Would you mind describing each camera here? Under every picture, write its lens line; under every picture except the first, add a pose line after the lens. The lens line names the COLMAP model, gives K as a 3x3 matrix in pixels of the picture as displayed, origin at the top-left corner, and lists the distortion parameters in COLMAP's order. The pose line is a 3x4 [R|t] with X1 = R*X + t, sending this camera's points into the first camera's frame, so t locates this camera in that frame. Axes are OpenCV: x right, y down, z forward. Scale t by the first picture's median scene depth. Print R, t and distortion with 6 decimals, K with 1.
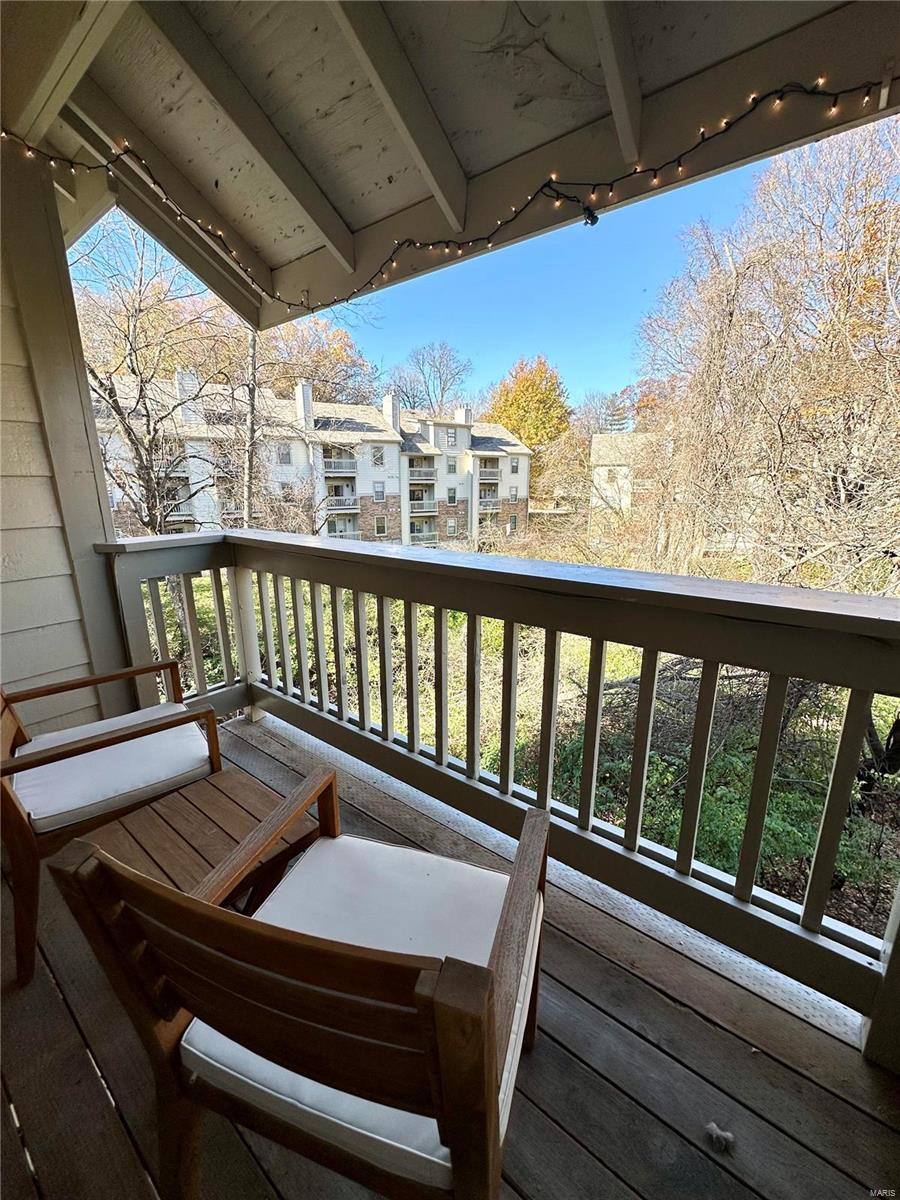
lens RADIAL K [[478.4, 0, 451.5], [0, 478.4, 599.2], [0, 0, 1]] dist [-0.003026, 0.000649]
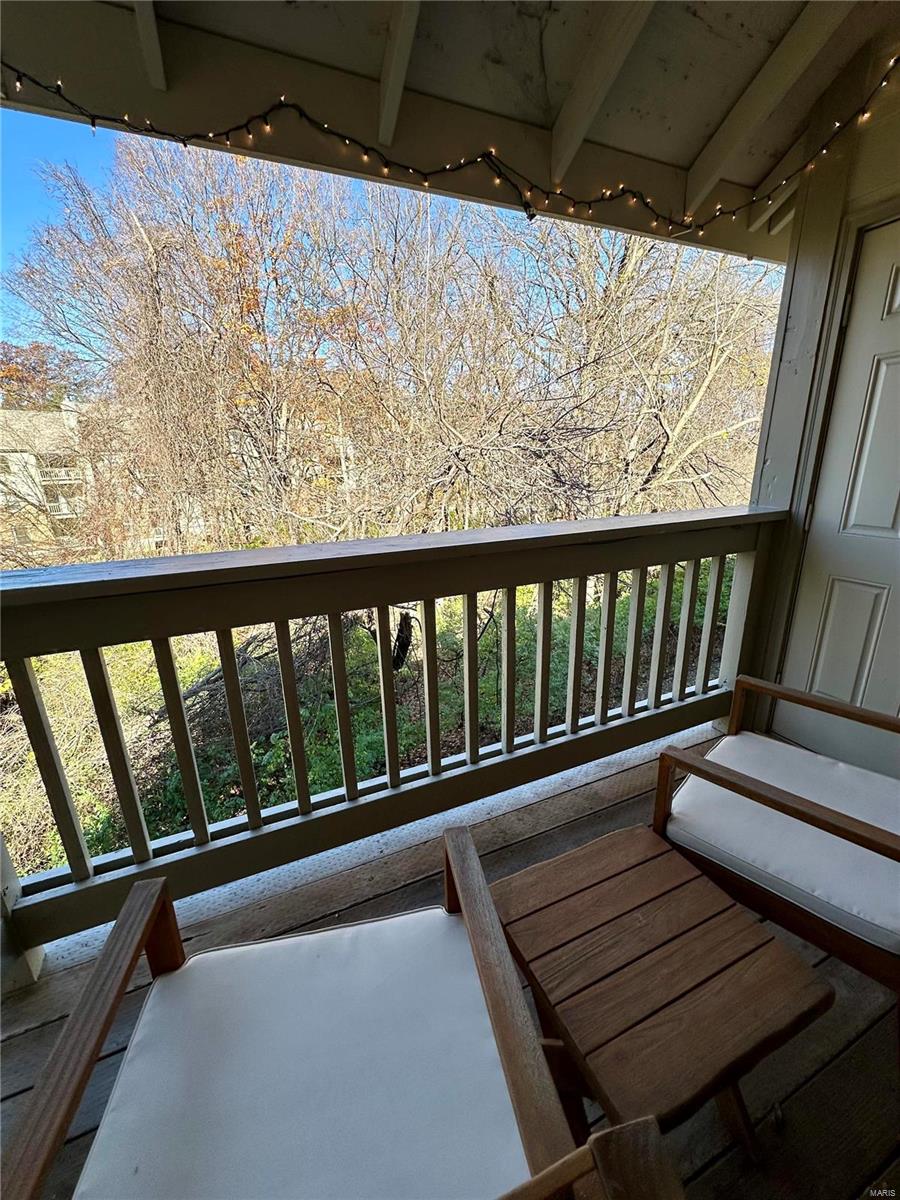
lens RADIAL K [[478.4, 0, 451.5], [0, 478.4, 599.2], [0, 0, 1]] dist [-0.003026, 0.000649]
pose [[0.473930, -0.270576, 0.837961, -0.170763], [0.220007, 0.957824, 0.184849, -0.032982], [-0.852636, 0.096752, 0.513470, 0.118583]]
